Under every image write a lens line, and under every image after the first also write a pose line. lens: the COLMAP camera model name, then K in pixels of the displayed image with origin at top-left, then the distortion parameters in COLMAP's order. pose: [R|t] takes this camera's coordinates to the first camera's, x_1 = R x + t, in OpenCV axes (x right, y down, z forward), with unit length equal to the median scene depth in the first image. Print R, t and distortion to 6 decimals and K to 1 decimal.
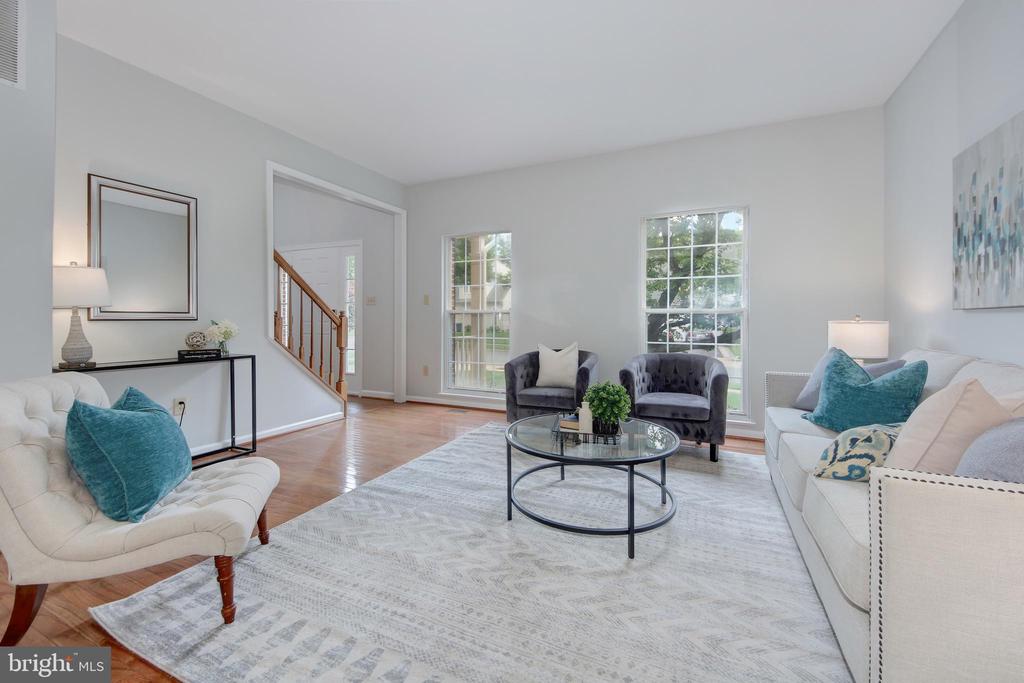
lens RADIAL K [[428.5, 0, 513.5], [0, 428.5, 323.4], [0, 0, 1]] dist [0.000256, -0.000001]
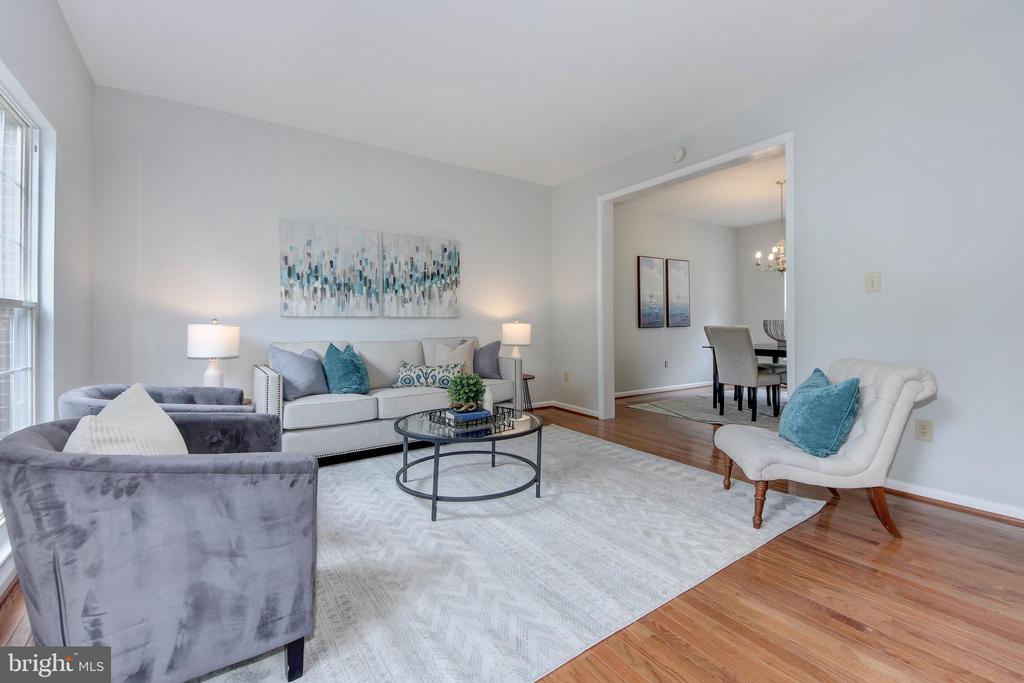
lens RADIAL K [[453.1, 0, 513.9], [0, 453.1, 326.0], [0, 0, 1]] dist [0.000276, -0.000063]
pose [[-0.863718, -0.003906, 0.503960, -0.561199], [0.000482, 0.999963, 0.008576, -0.010544], [-0.503975, 0.007650, -0.863684, 2.058603]]
